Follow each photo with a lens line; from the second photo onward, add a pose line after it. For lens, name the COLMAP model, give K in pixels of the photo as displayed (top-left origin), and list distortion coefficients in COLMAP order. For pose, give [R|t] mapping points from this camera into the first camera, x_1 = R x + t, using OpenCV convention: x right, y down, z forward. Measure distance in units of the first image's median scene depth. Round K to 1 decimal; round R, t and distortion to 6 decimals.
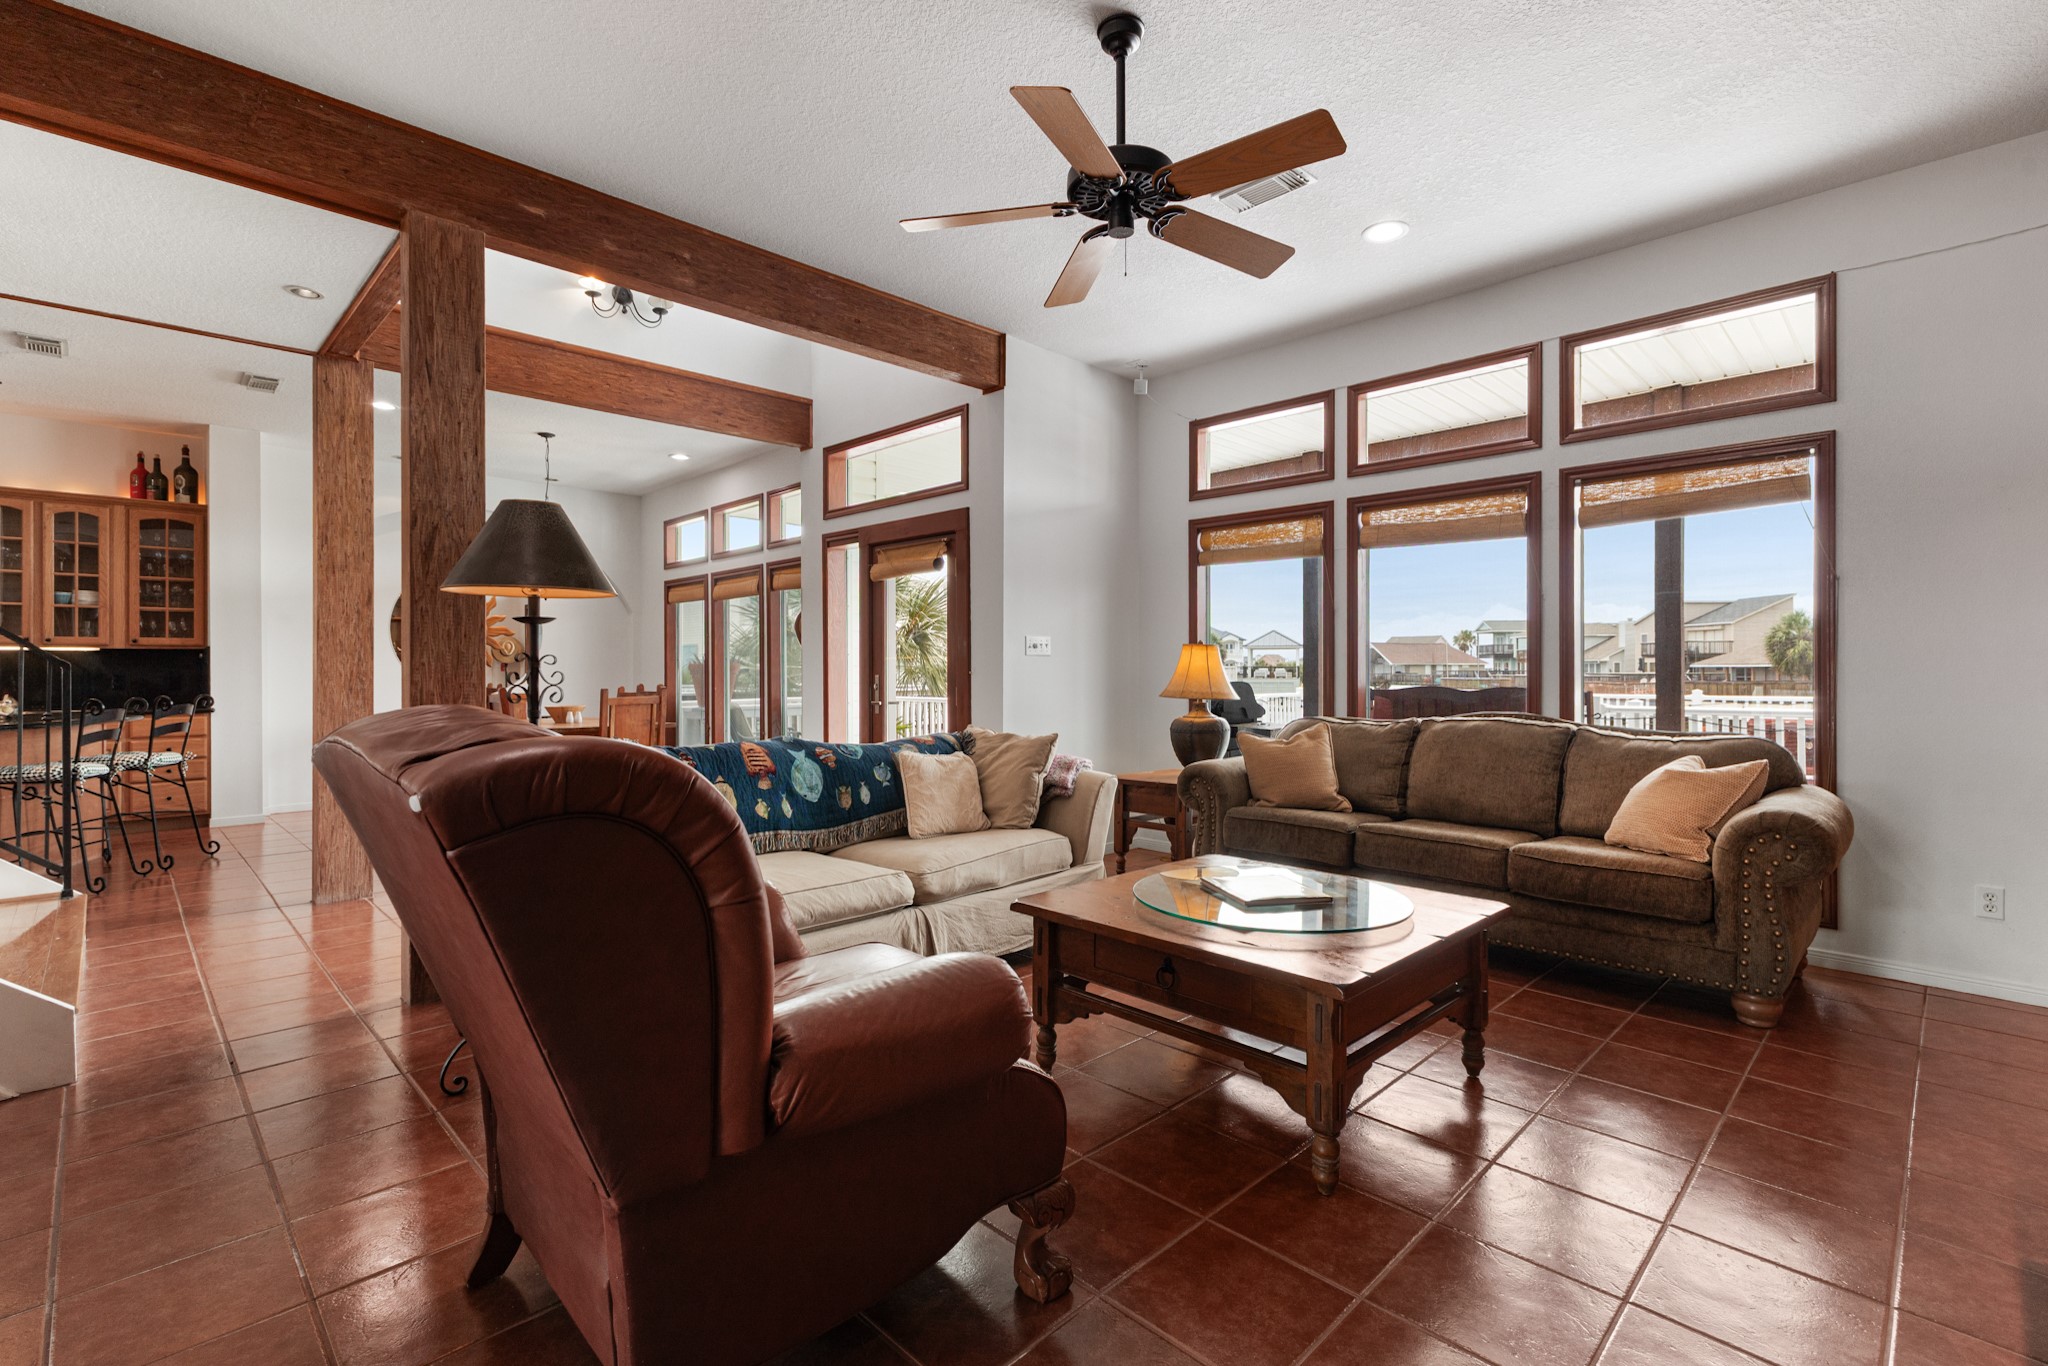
lens RADIAL K [[900.4, 0, 1054.6], [0, 900.4, 668.9], [0, 0, 1]] dist [0.009094, -0.000532]
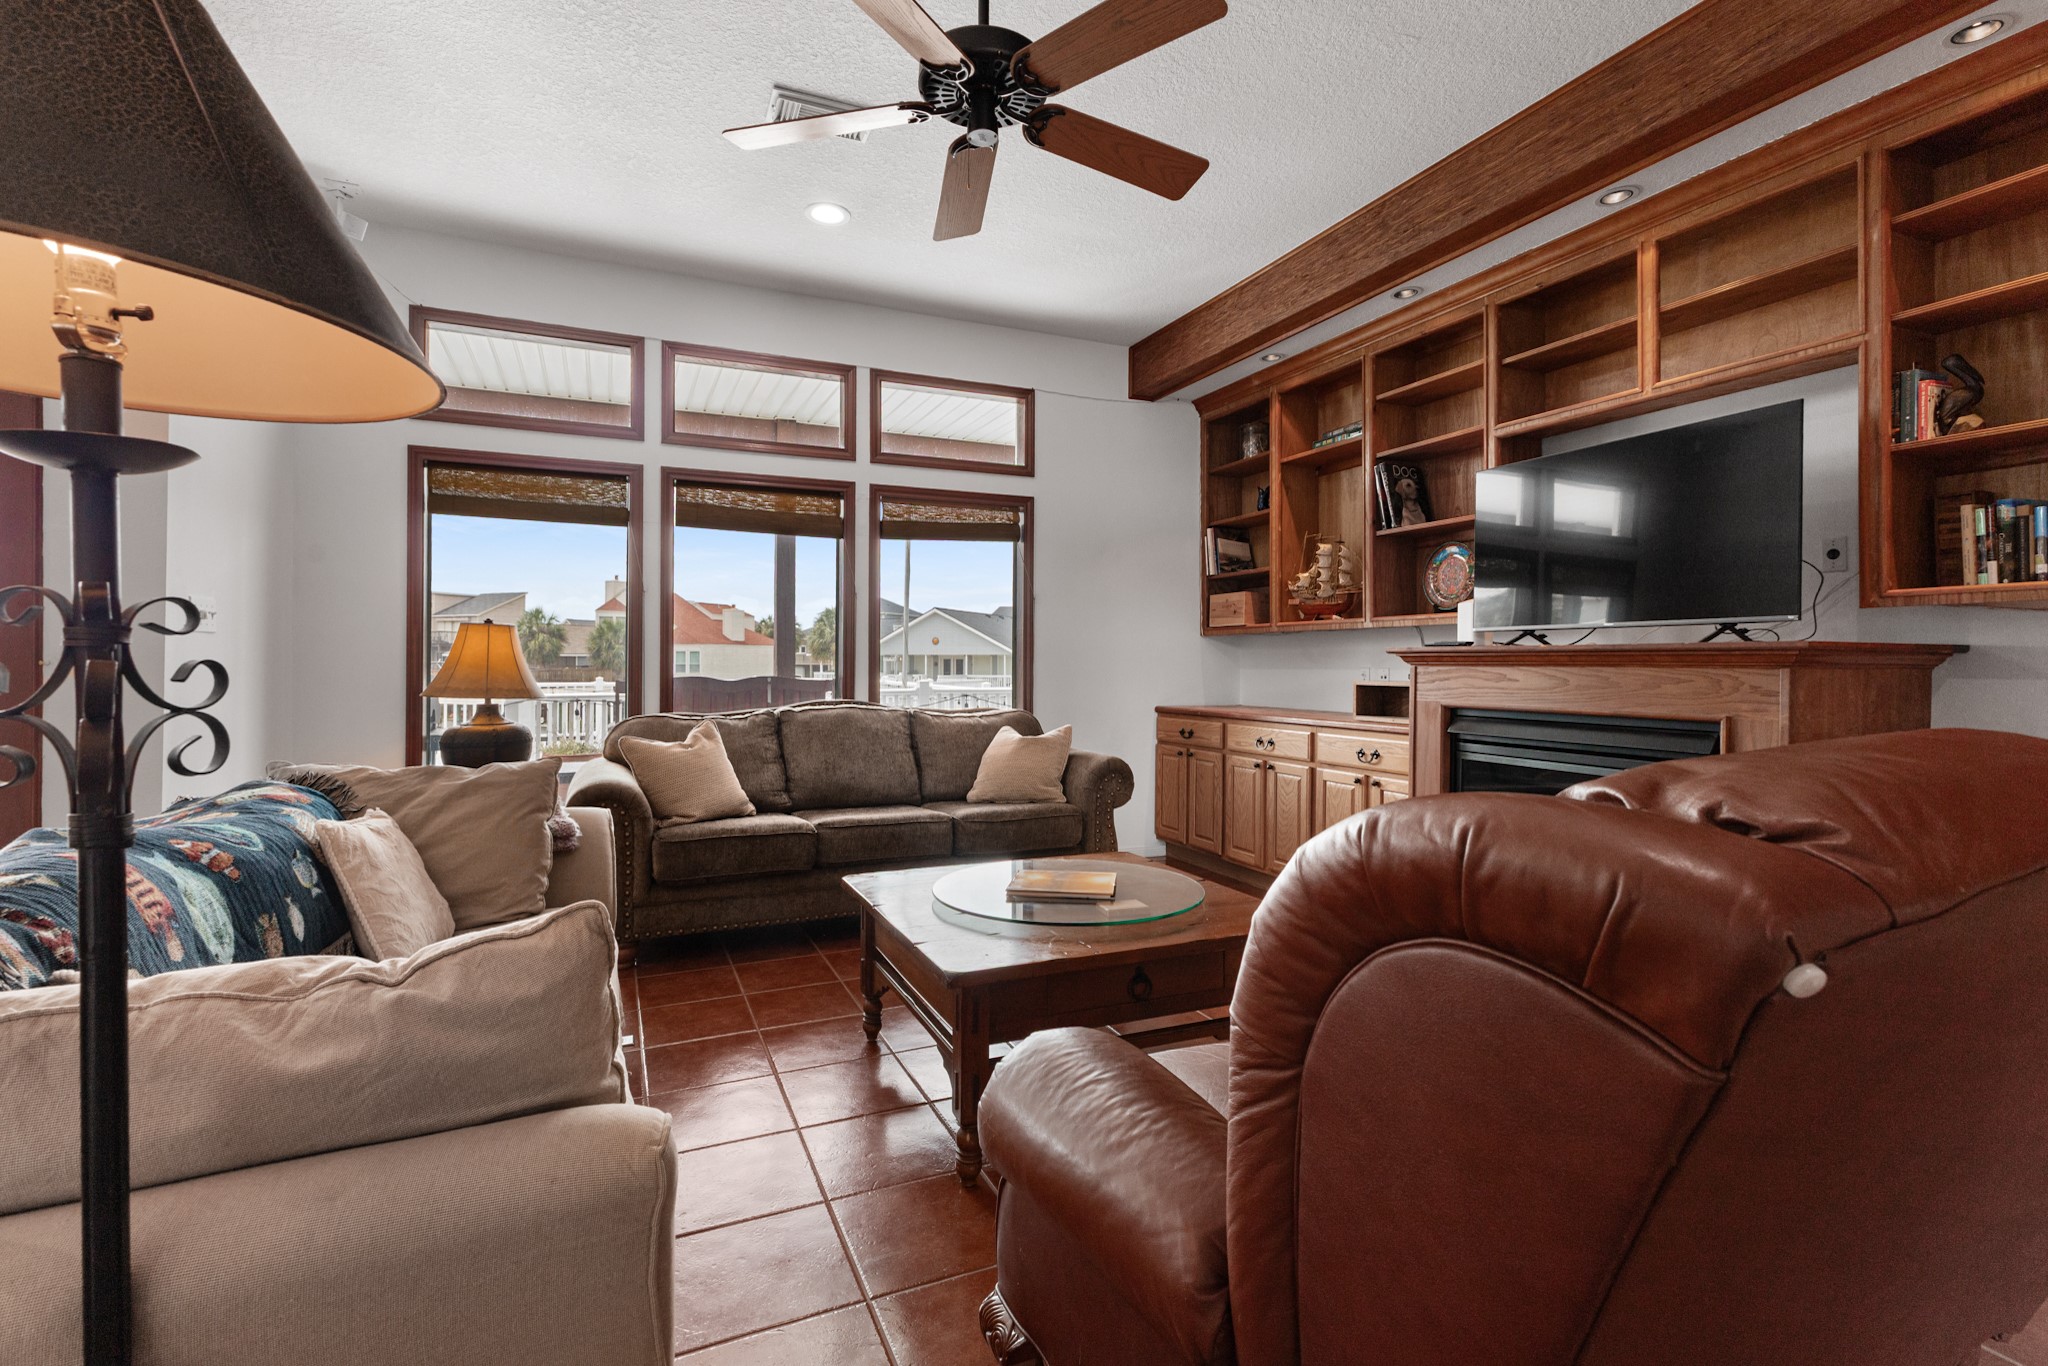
lens RADIAL K [[900.4, 0, 1008.1], [0, 900.4, 647.2], [0, 0, 1]] dist [0.009094, -0.000532]
pose [[0.392205, 0.015264, 0.919751, -0.423508], [-0.004750, 0.999883, -0.014568, 0.000775], [-0.919866, 0.001344, 0.392232, 0.403979]]
